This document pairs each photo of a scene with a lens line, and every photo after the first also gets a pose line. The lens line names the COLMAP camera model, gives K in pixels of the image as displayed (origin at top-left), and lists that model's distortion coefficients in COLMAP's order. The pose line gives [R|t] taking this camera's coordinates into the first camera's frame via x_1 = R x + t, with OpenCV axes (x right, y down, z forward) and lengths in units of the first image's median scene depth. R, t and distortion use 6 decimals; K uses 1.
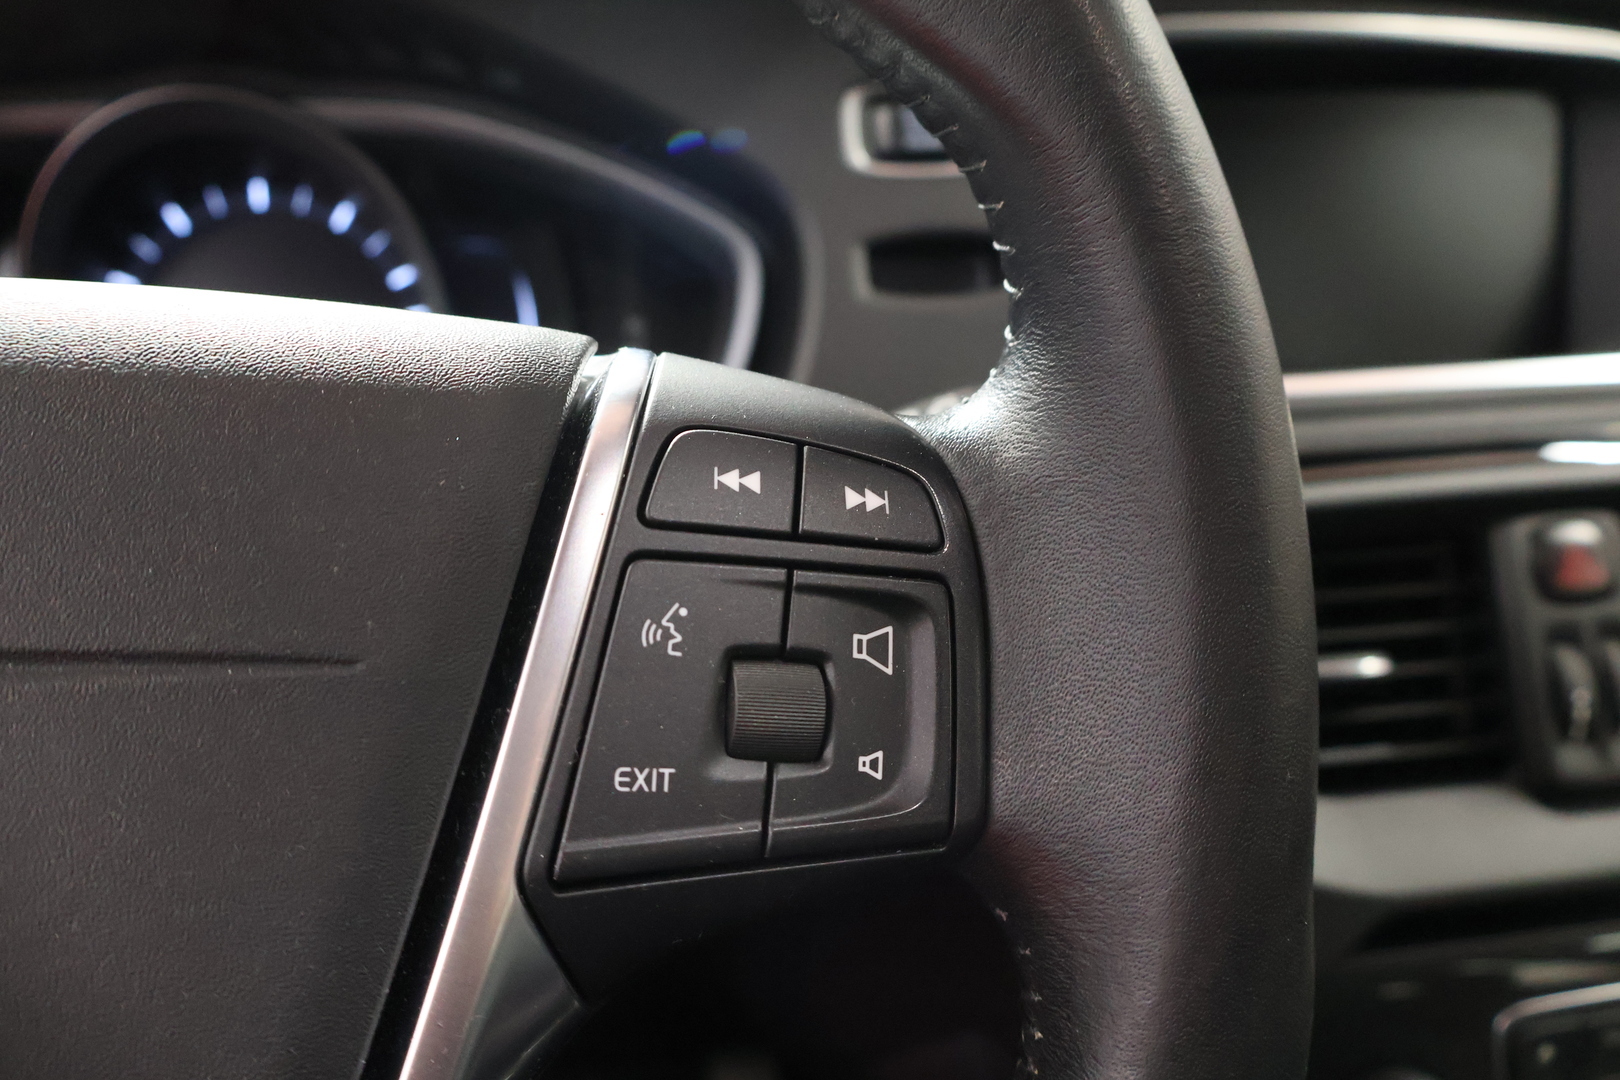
lens RADIAL K [[1350.3, 0, 816.6], [0, 1350.3, 531.6], [0, 0, 1]] dist [-0.008306, 0.000795]
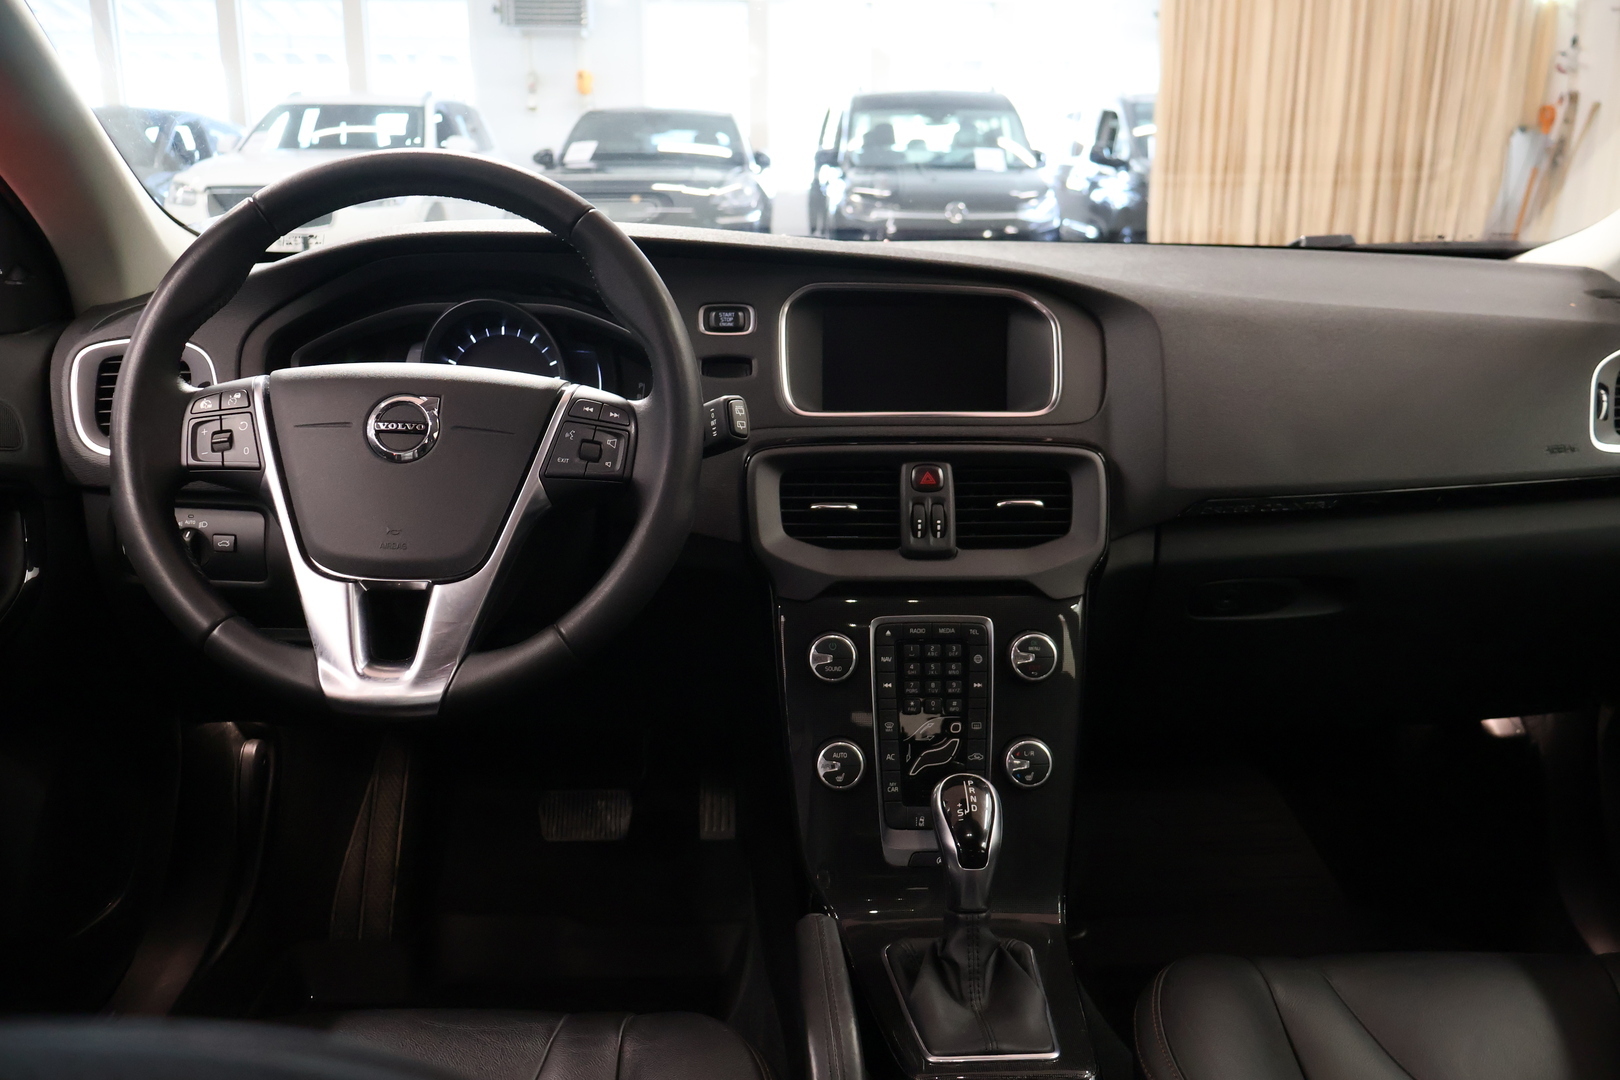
lens RADIAL K [[1350.3, 0, 821.2], [0, 1350.3, 547.5], [0, 0, 1]] dist [-0.008306, 0.000795]
pose [[0.988168, 0.055447, -0.143004, 1.577615], [-0.062337, 0.997078, -0.044156, 0.656638], [0.140137, 0.052548, 0.988737, -3.929467]]
